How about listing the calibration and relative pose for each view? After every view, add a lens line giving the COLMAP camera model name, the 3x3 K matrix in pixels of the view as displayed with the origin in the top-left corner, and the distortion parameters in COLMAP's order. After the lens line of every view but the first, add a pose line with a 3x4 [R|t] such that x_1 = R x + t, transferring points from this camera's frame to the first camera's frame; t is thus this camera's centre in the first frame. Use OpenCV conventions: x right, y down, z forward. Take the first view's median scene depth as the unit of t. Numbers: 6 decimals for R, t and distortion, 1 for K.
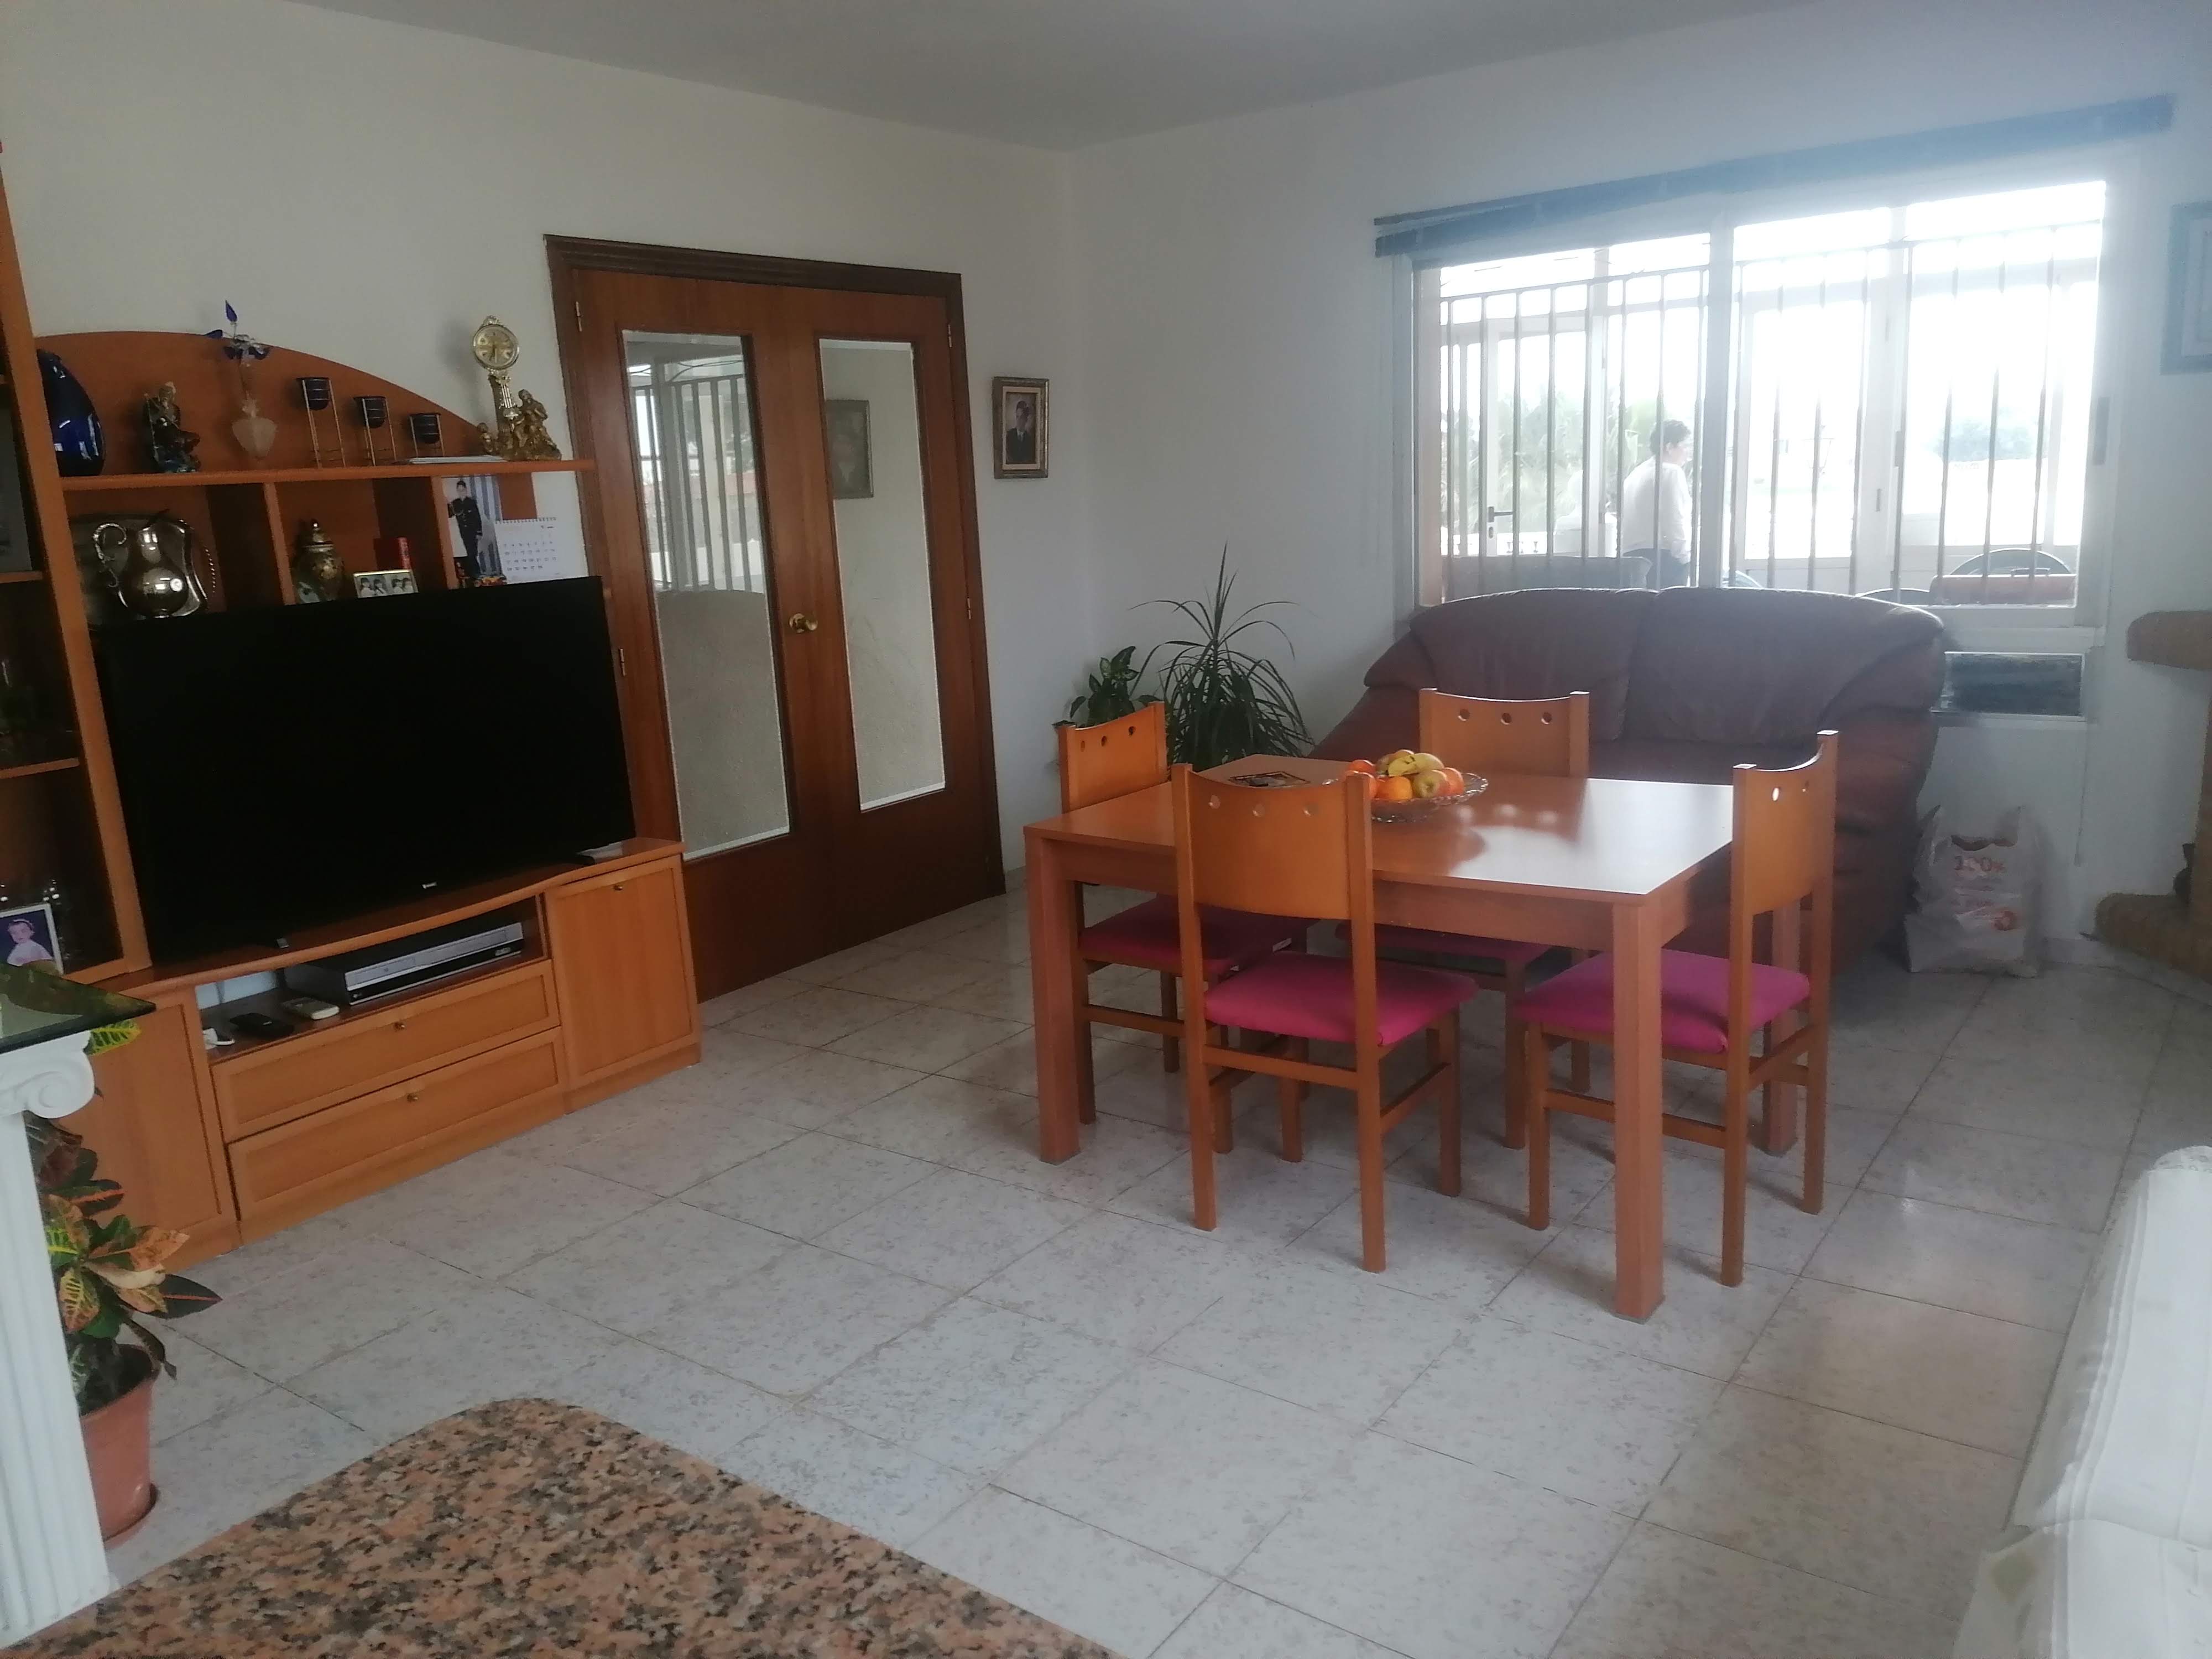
lens RADIAL K [[1660.0, 0, 1124.7], [0, 1660.0, 828.8], [0, 0, 1]] dist [0.073398, -0.072949]
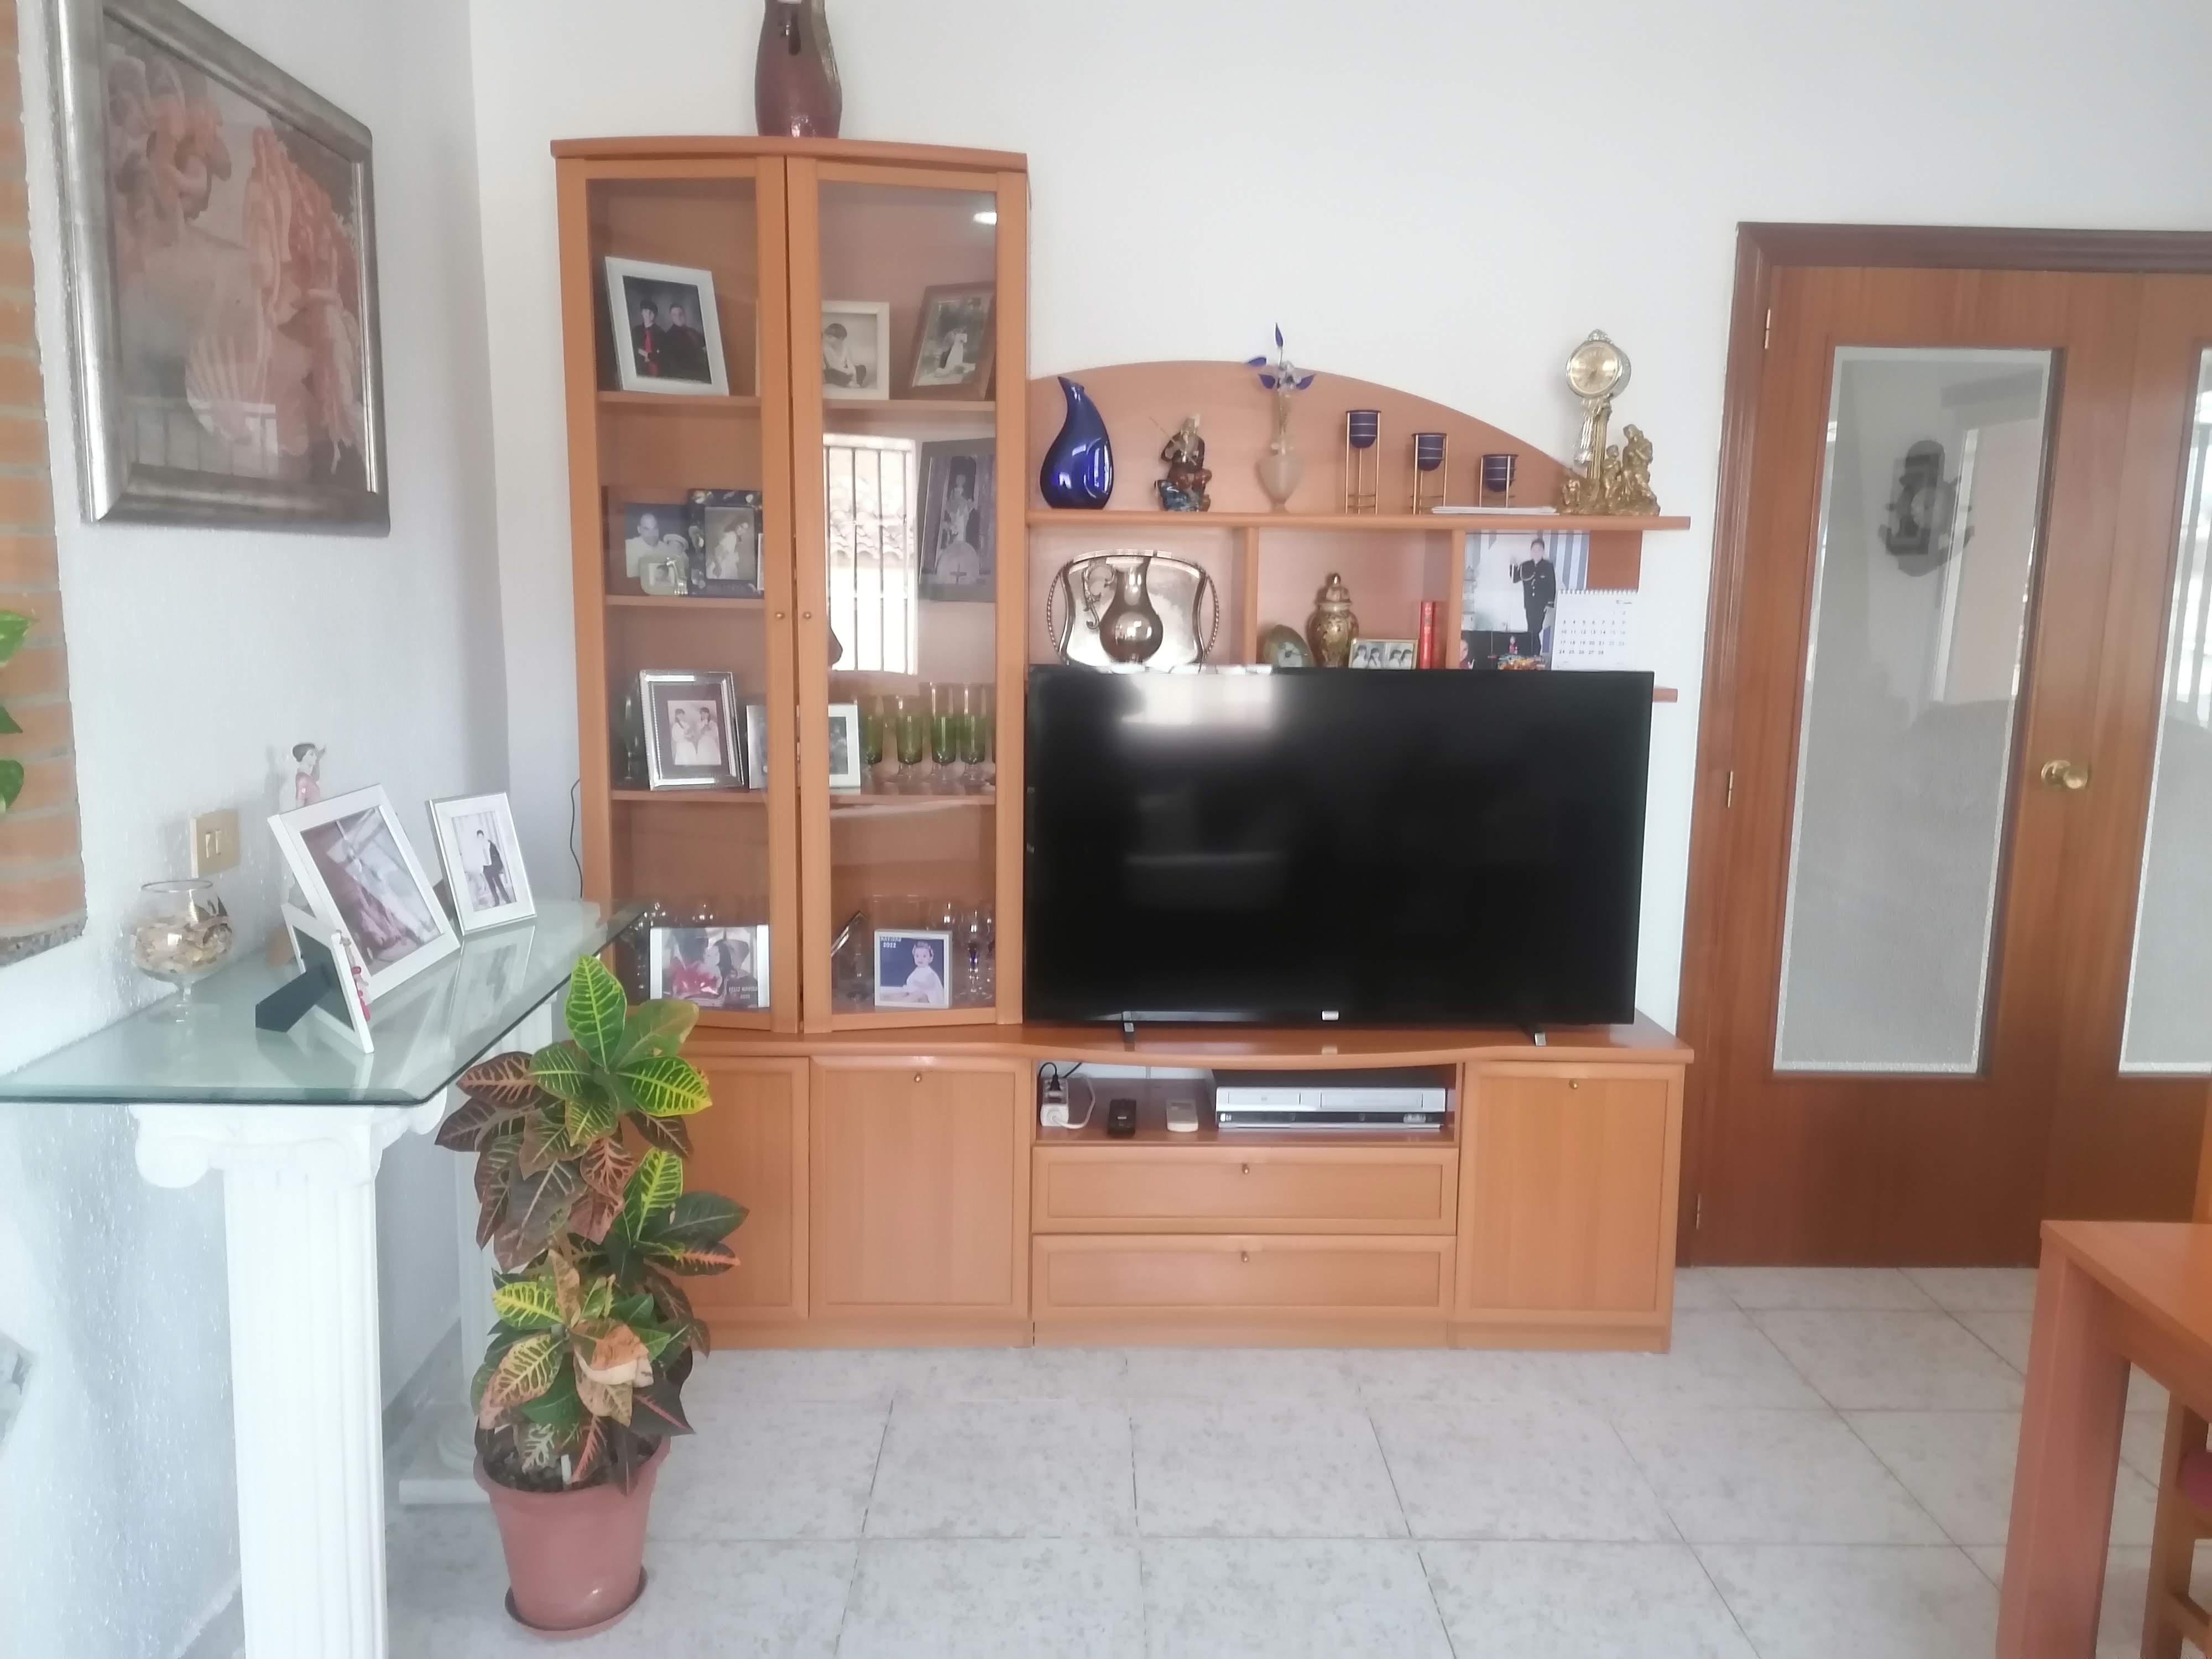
lens RADIAL K [[1660.0, 0, 1098.6], [0, 1660.0, 824.9], [0, 0, 1]] dist [0.073398, -0.072949]
pose [[0.598767, 0.184384, -0.779411, 0.131808], [-0.217712, 0.973967, 0.063157, -0.080576], [0.770766, 0.131870, 0.623322, 0.368227]]
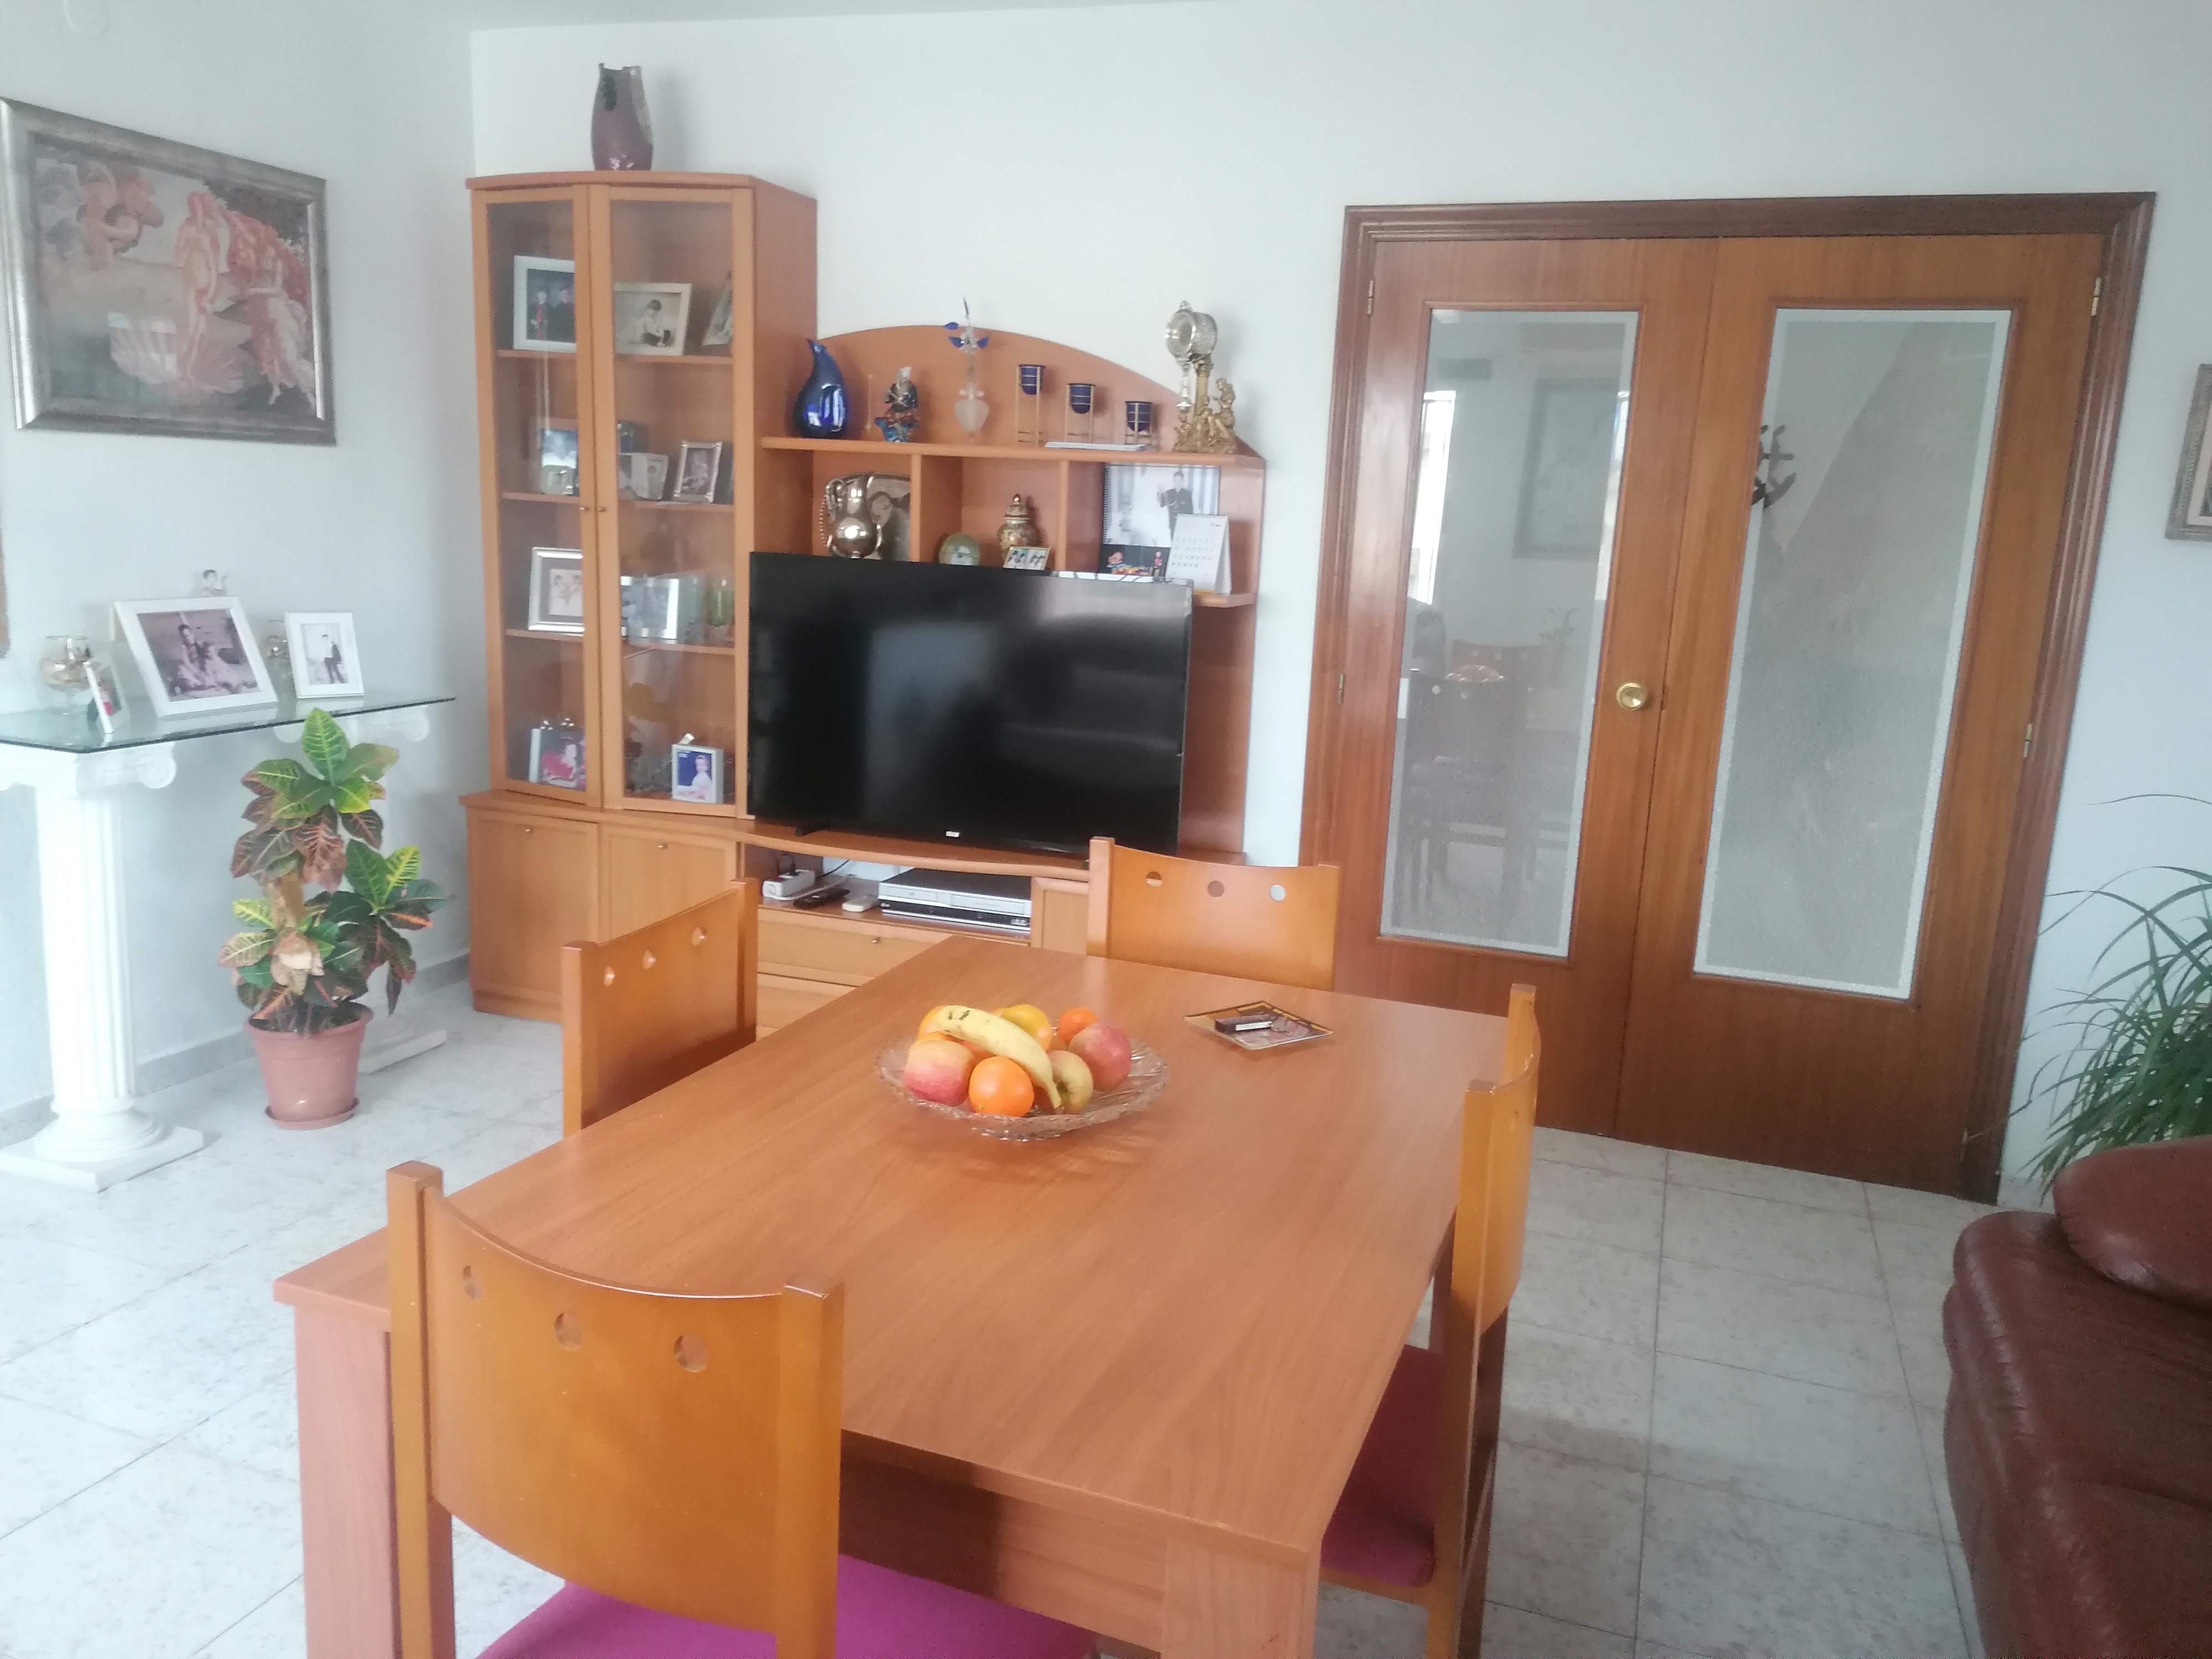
lens RADIAL K [[1660.0, 0, 1093.5], [0, 1660.0, 820.9], [0, 0, 1]] dist [0.073398, -0.072949]
pose [[0.272145, 0.251254, -0.928875, 0.568505], [-0.262854, 0.948007, 0.179417, -0.179949], [0.925659, 0.195331, 0.324039, 0.698481]]
